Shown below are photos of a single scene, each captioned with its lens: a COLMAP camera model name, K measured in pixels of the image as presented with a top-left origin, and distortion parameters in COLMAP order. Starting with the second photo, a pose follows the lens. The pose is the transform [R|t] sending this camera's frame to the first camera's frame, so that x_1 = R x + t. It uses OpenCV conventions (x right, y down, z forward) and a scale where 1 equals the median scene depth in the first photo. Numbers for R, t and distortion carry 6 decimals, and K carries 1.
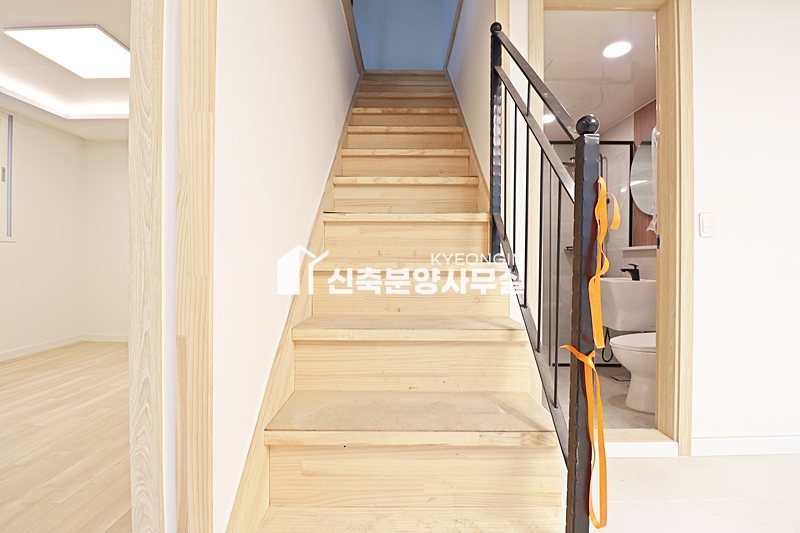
lens RADIAL K [[370.6, 0, 394.8], [0, 370.6, 260.6], [0, 0, 1]] dist [0.002812, -0.000995]
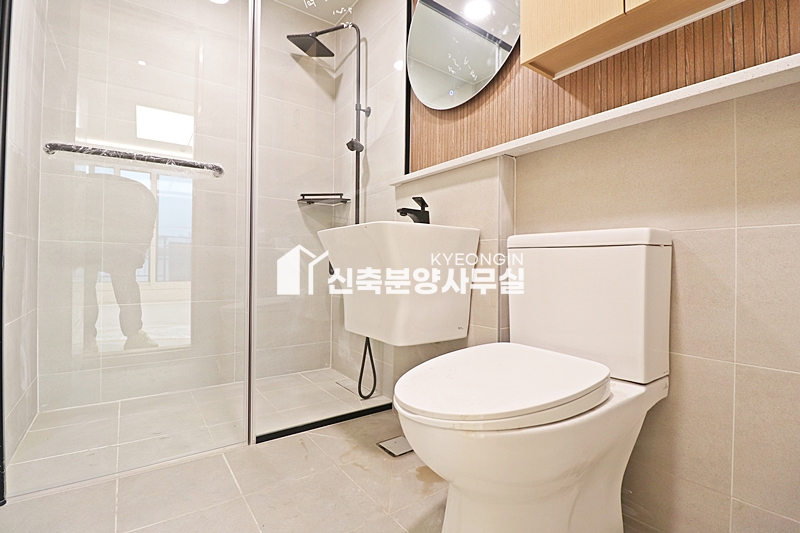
lens RADIAL K [[370.6, 0, 400.0], [0, 370.6, 260.9], [0, 0, 1]] dist [0.002812, -0.000995]
pose [[0.807348, 0.016755, 0.589838, 0.318797], [-0.007258, 0.999803, -0.018465, 0.093066], [-0.590031, 0.010626, 0.807310, 0.581597]]
